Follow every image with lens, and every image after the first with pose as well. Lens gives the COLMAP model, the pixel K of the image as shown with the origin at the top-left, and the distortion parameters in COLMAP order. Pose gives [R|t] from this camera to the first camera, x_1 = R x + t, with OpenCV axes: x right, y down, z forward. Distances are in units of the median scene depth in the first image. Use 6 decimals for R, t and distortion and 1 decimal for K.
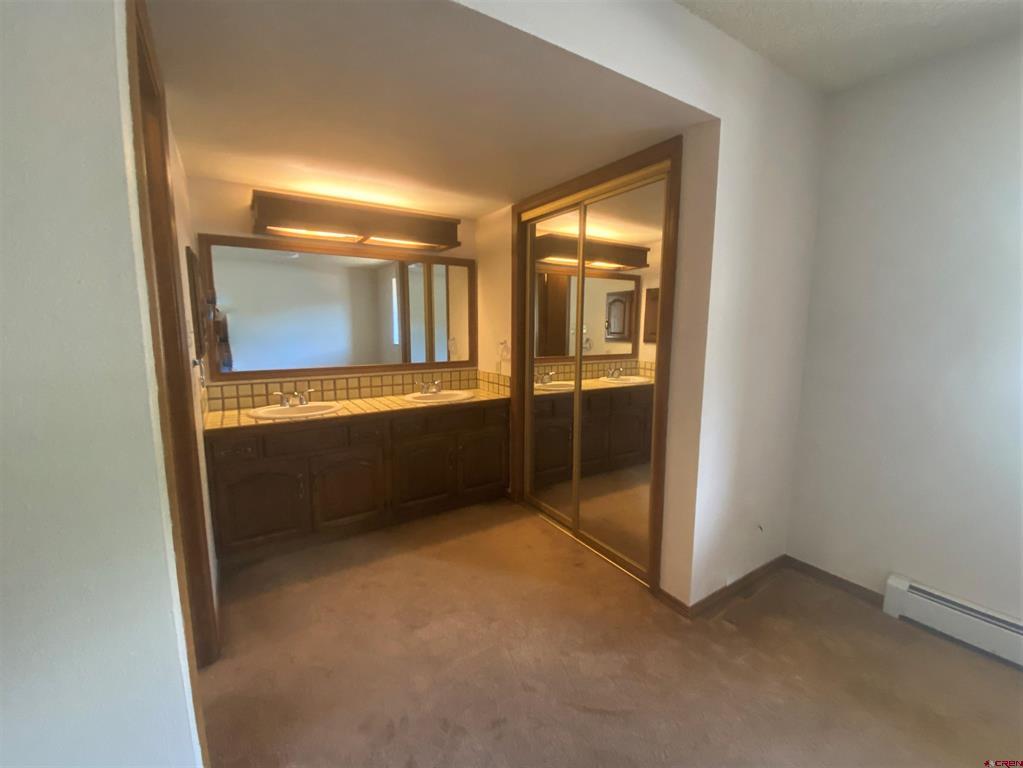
lens RADIAL K [[433.3, 0, 511.5], [0, 433.3, 384.0], [0, 0, 1]] dist [0.000933, -0.000052]
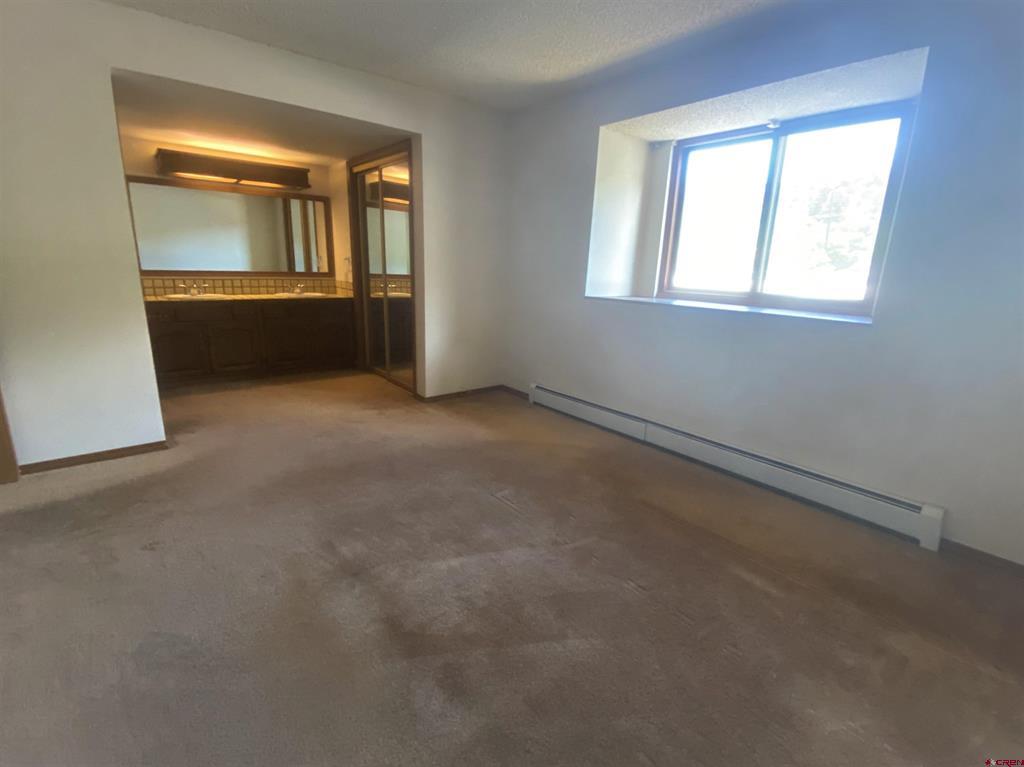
lens RADIAL K [[442.2, 0, 510.9], [0, 442.2, 386.5], [0, 0, 1]] dist [-0.036330, 0.000023]
pose [[0.987266, -0.002299, 0.159060, 0.312815], [-0.019960, 0.990203, 0.138202, 0.124553], [-0.157819, -0.139617, 0.977548, -0.624232]]
